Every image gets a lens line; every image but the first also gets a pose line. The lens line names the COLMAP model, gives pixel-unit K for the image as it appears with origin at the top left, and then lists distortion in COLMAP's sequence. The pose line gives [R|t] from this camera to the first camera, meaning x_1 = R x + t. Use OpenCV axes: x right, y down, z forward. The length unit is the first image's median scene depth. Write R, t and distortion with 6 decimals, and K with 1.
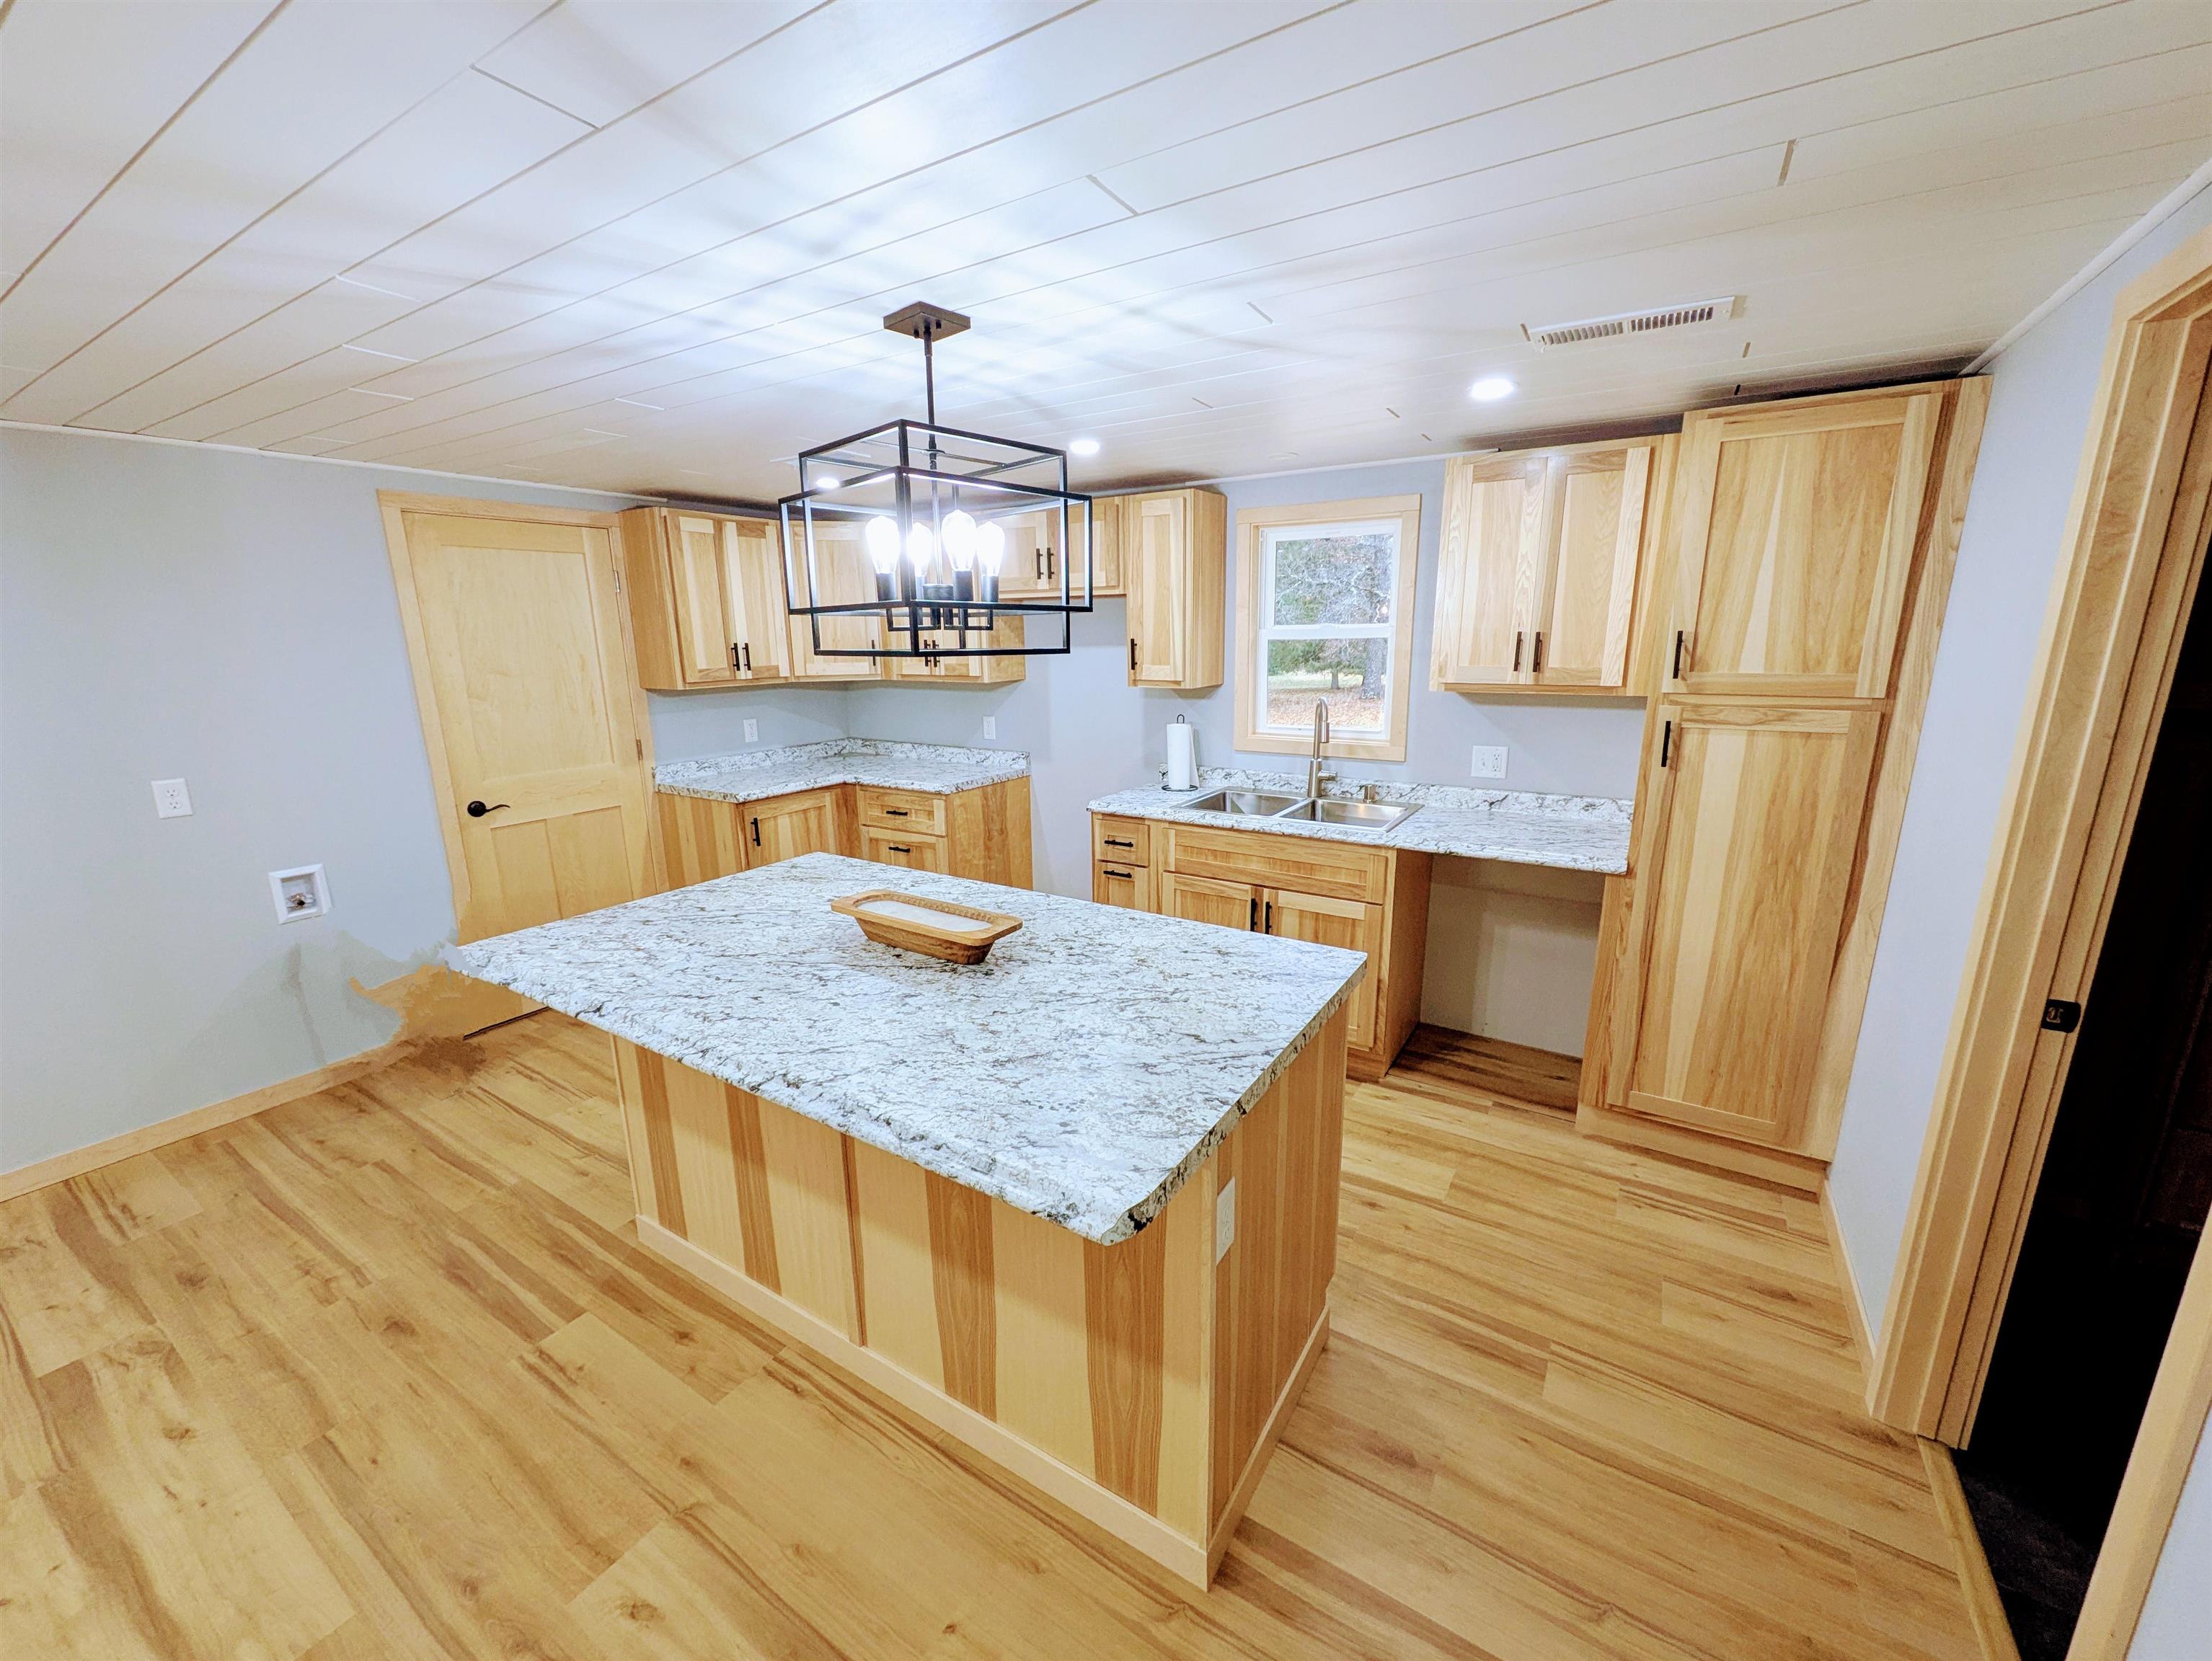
lens RADIAL K [[872.5, 0, 1107.0], [0, 872.5, 832.2], [0, 0, 1]] dist [-0.000838, 0.000716]
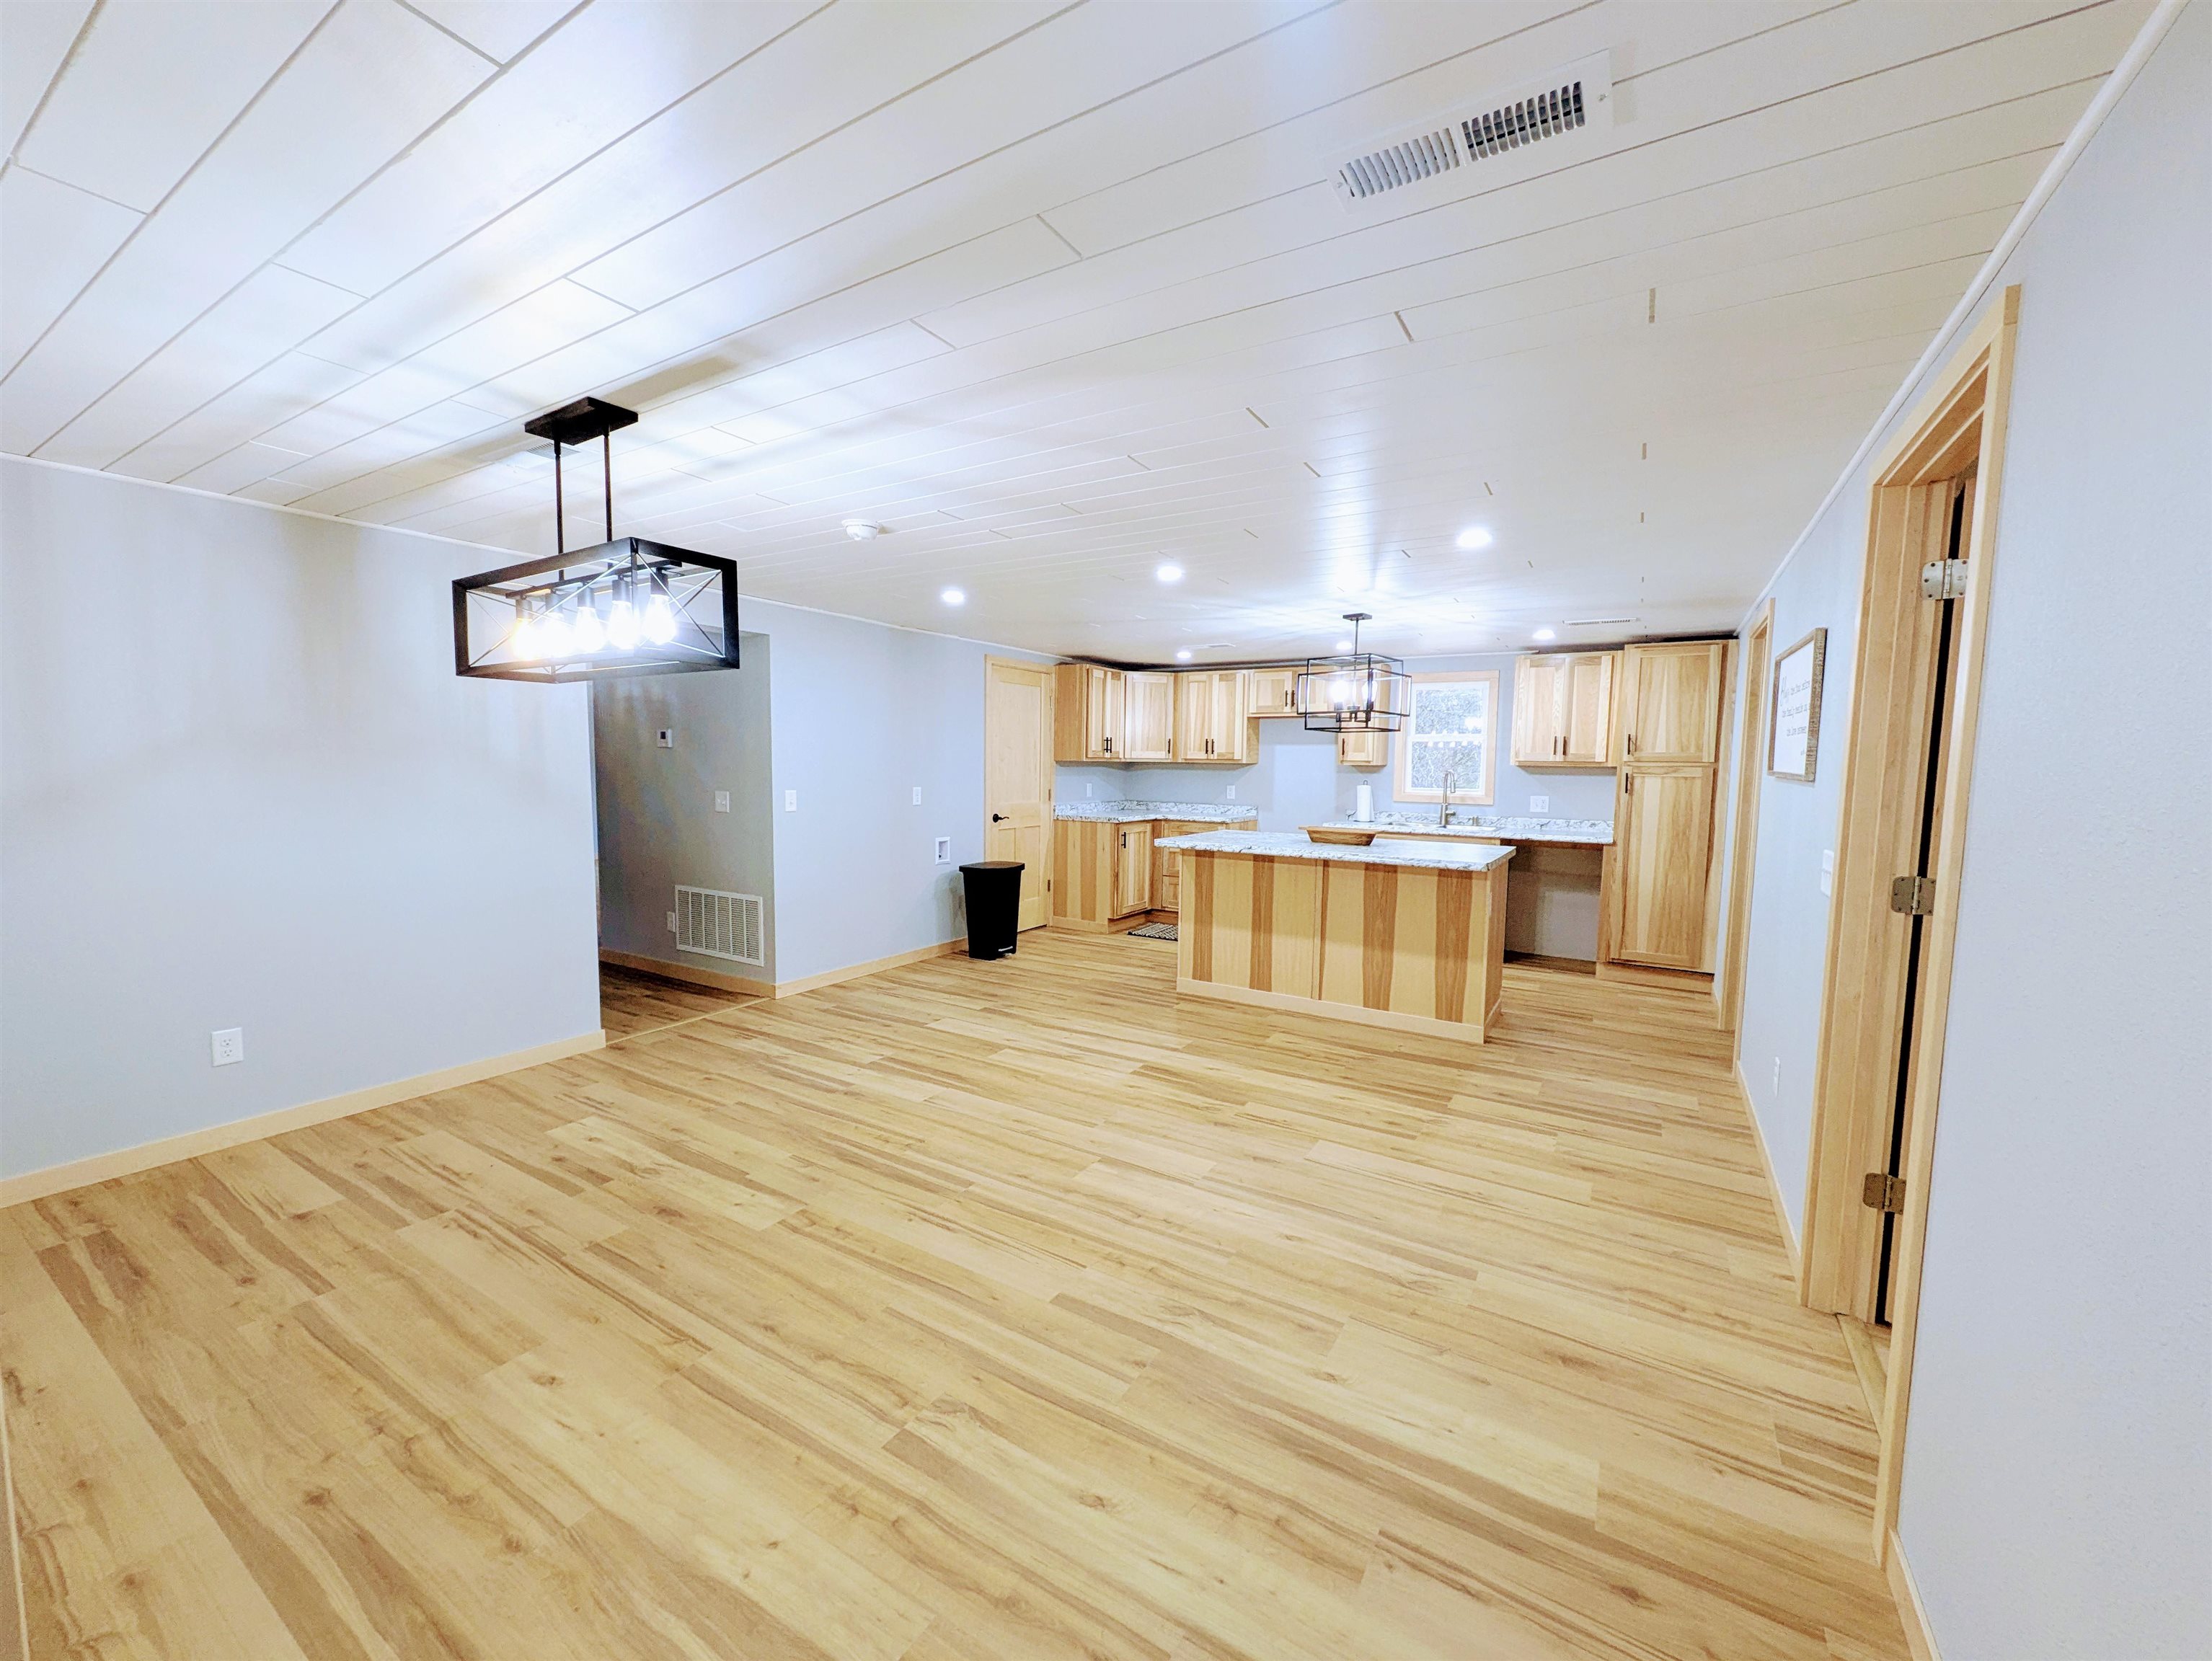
lens RADIAL K [[872.5, 0, 1102.8], [0, 872.5, 831.5], [0, 0, 1]] dist [-0.000838, 0.000716]
pose [[0.999638, 0.025922, 0.007233, -0.687104], [-0.024571, 0.988738, -0.147627, 0.366496], [-0.010978, 0.147396, 0.989017, -1.133403]]
